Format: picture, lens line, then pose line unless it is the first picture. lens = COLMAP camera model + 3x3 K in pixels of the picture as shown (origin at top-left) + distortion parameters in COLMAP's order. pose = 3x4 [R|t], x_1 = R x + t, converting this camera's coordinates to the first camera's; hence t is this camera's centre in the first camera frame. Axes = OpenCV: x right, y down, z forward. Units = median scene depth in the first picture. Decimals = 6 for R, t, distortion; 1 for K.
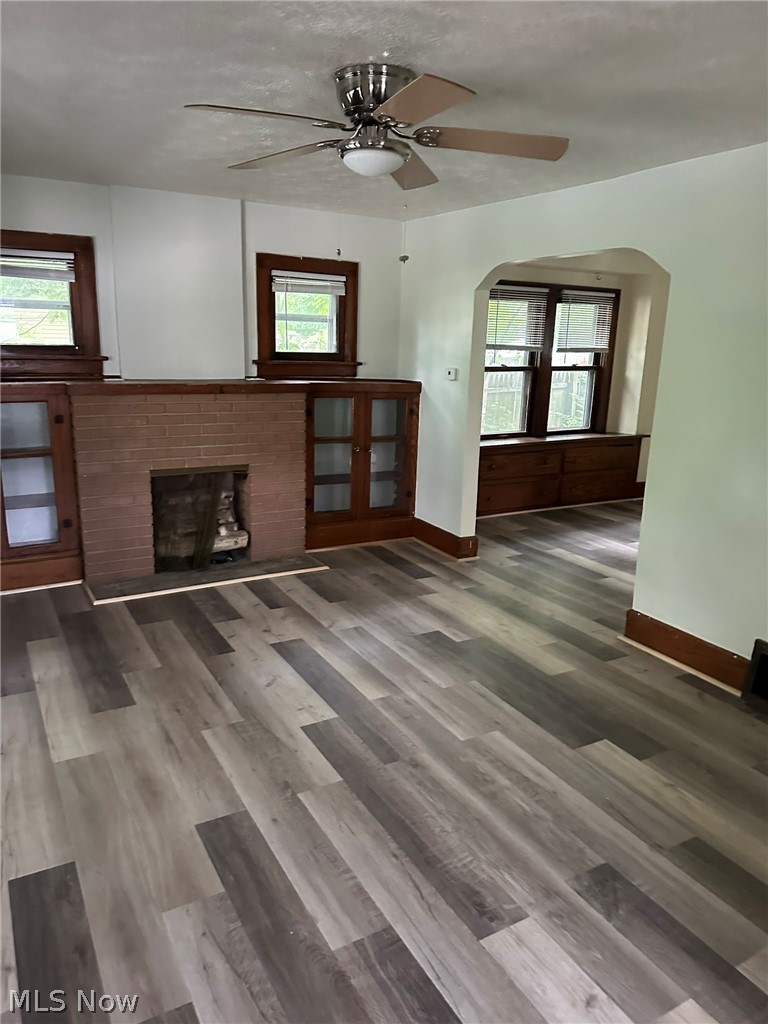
lens RADIAL K [[707.1, 0, 384.0], [0, 707.1, 512.0], [0, 0, 1]] dist [0.060645, -0.000054]
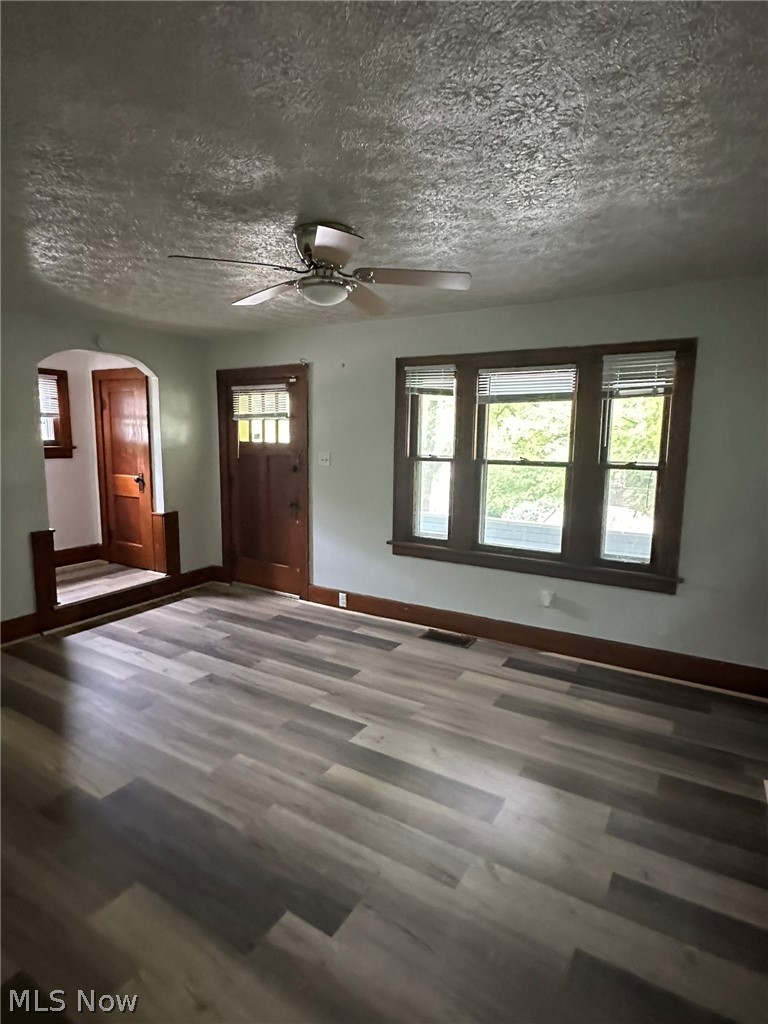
lens RADIAL K [[529.0, 0, 384.0], [0, 529.0, 512.0], [0, 0, 1]] dist [0.002581, 0.000421]
pose [[-0.874037, 0.028930, -0.484997, 0.244456], [-0.149682, 0.933640, 0.325440, -0.296340], [0.462228, 0.357042, -0.811706, 1.308944]]
